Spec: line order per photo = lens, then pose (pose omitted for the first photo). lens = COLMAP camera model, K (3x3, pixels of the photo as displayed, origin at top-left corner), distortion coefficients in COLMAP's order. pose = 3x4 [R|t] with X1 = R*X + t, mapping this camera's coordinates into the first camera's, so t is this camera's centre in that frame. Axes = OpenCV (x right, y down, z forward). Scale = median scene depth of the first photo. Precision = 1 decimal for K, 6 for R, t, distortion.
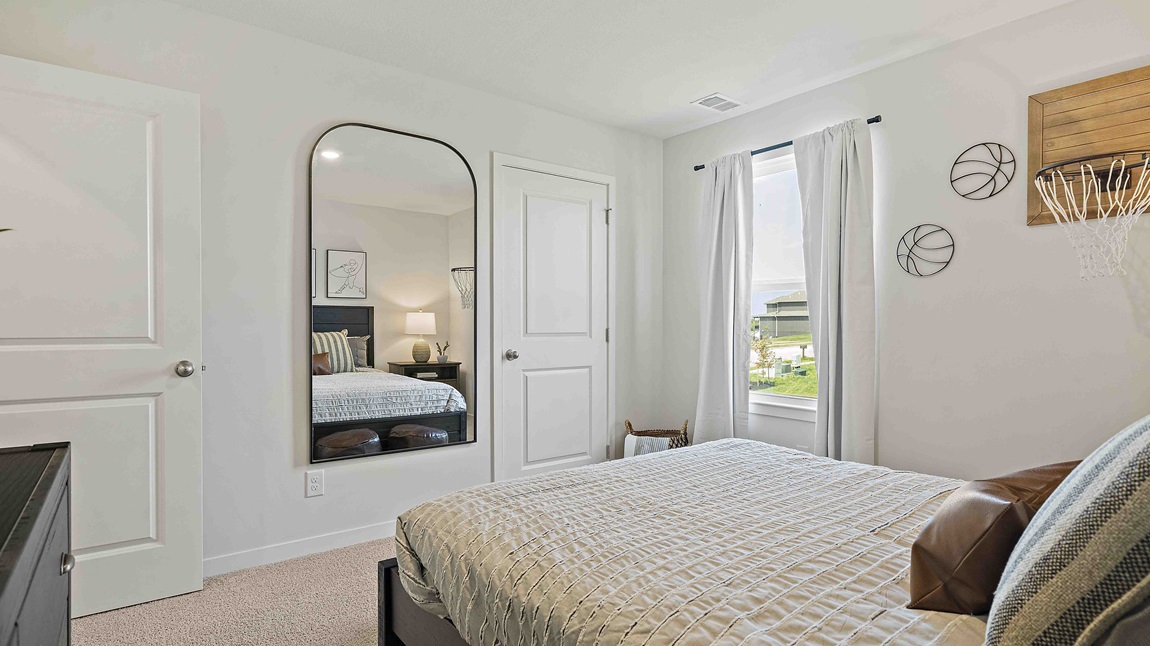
lens RADIAL K [[586.5, 0, 577.3], [0, 586.5, 325.2], [0, 0, 1]] dist [0.003130, 0.003427]
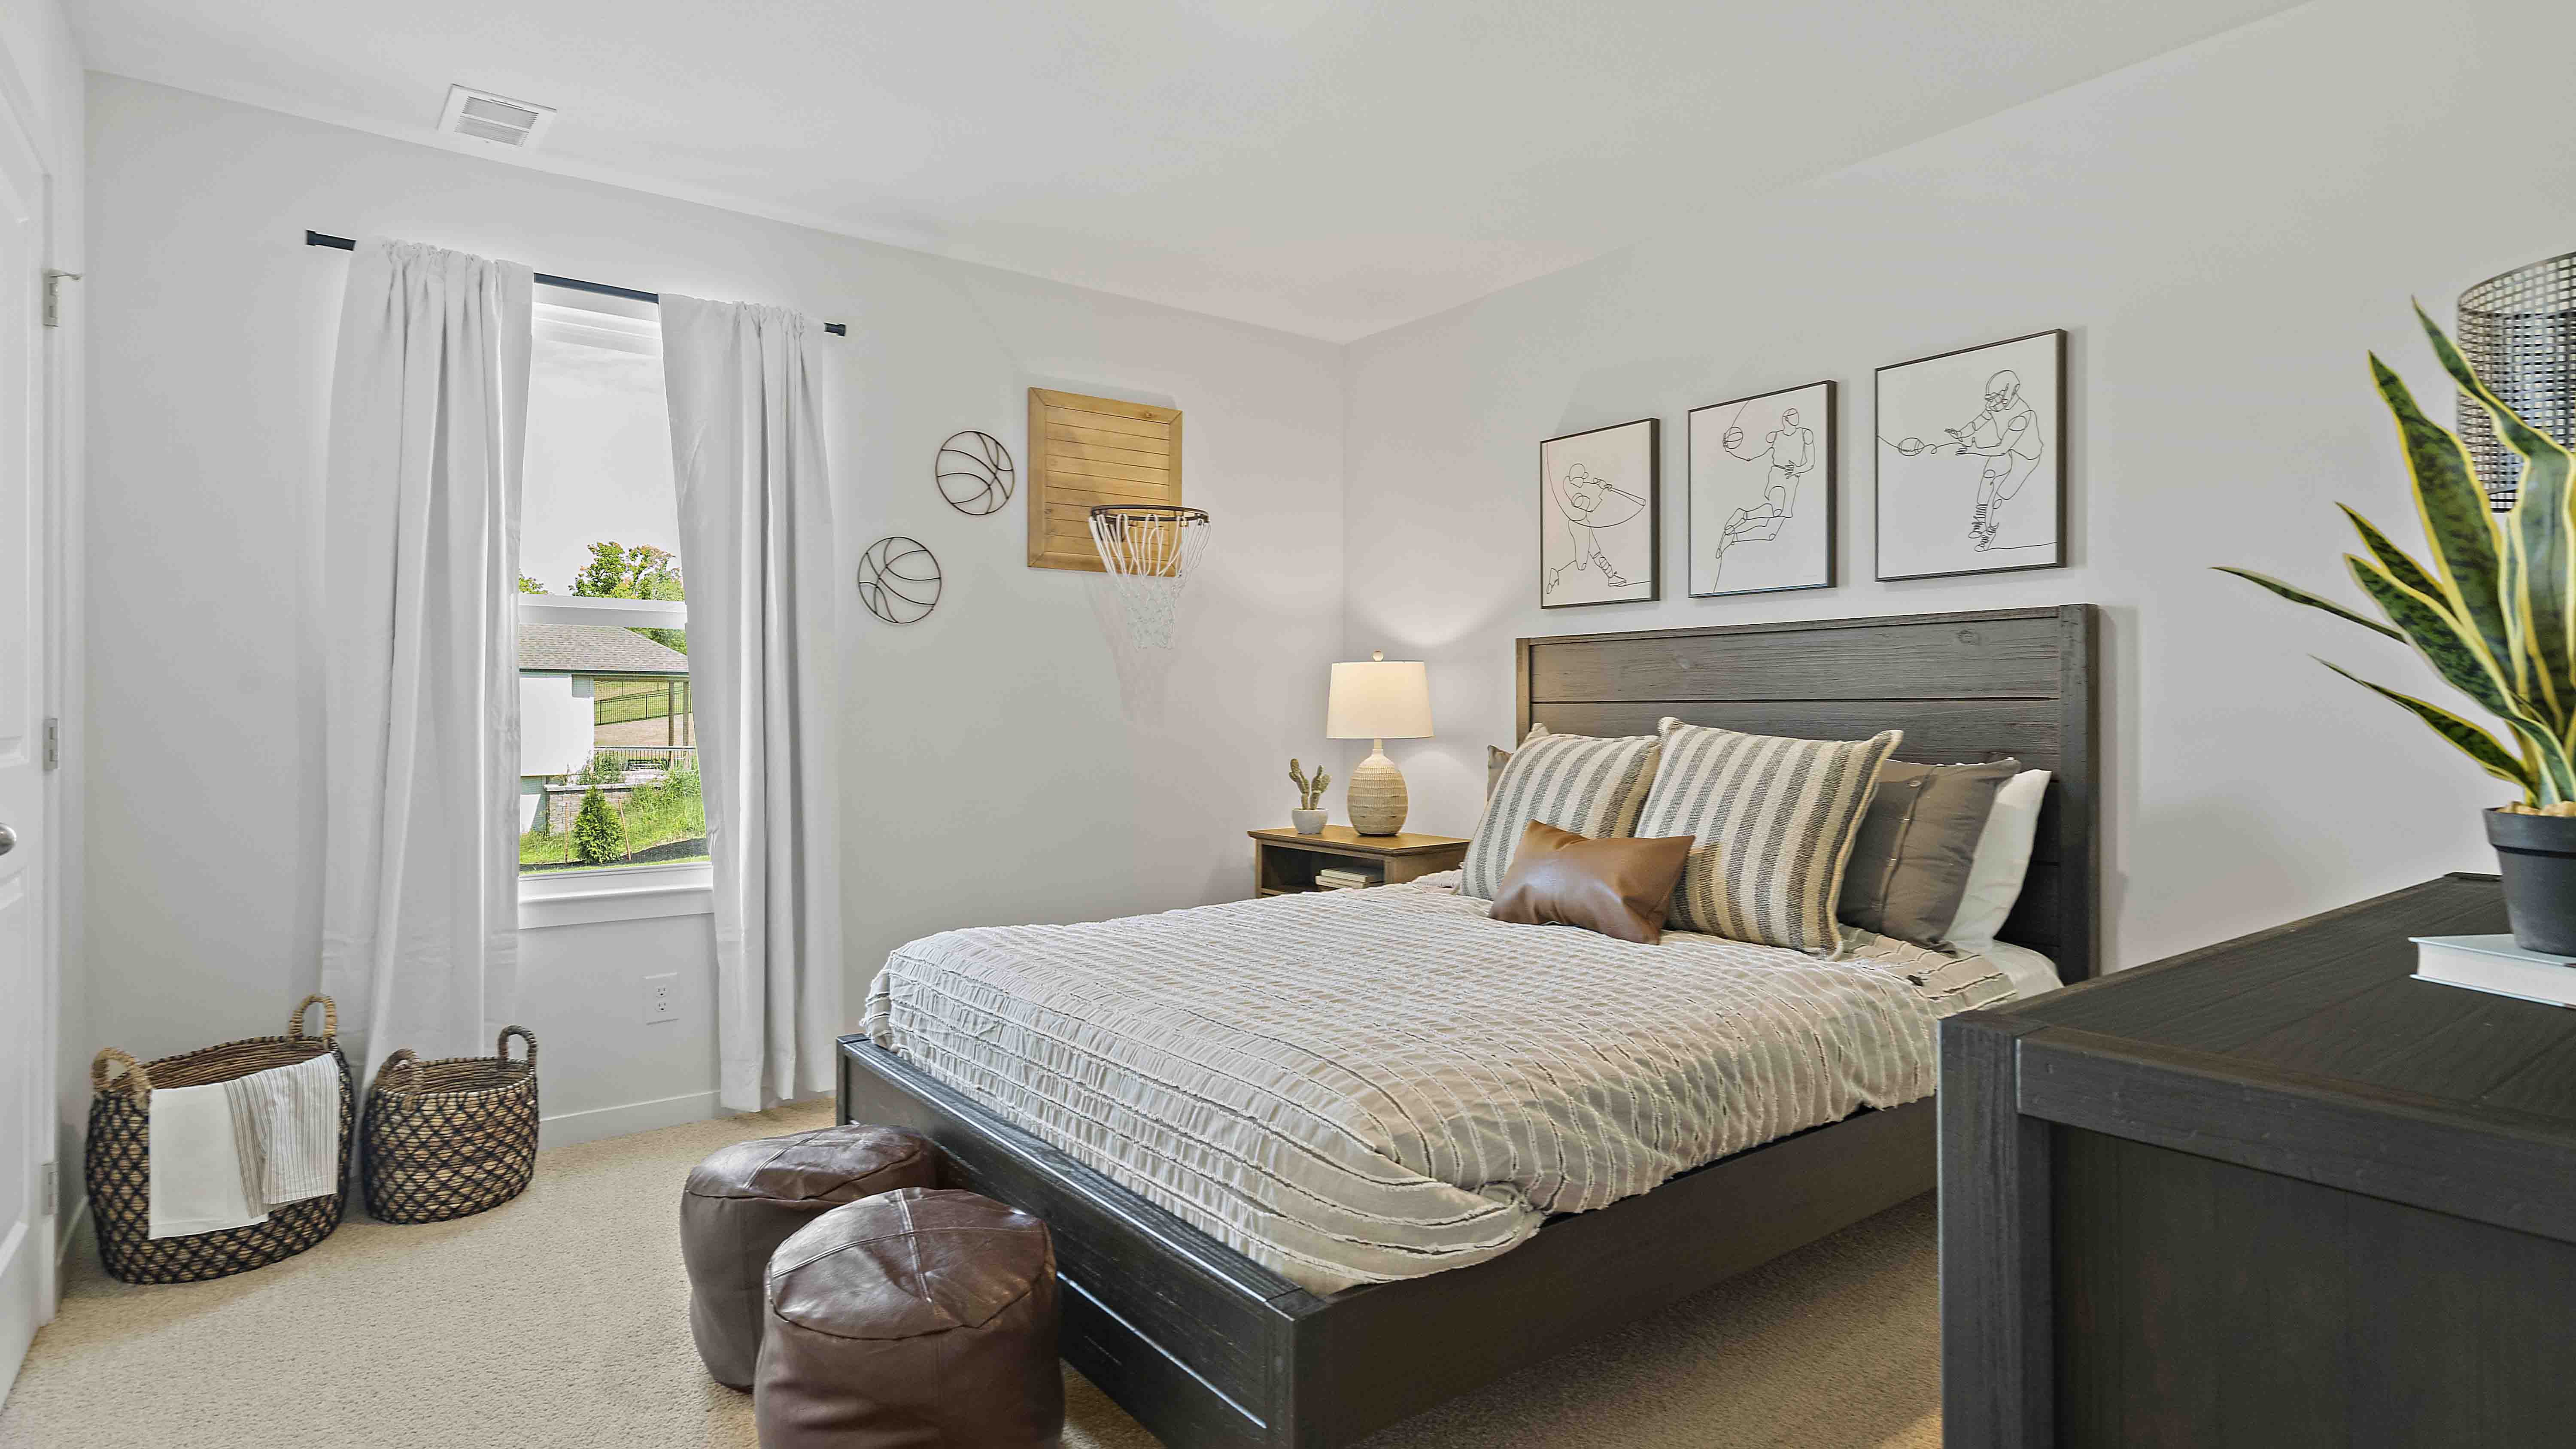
lens RADIAL K [[1313.8, 0, 1286.6], [0, 1313.8, 714.6], [0, 0, 1]] dist [0.003130, 0.003427]
pose [[0.010651, 0.003318, 0.999938, -0.747968], [0.012545, 0.999915, -0.003452, 0.018619], [-0.999865, 0.012581, 0.010609, 0.607067]]
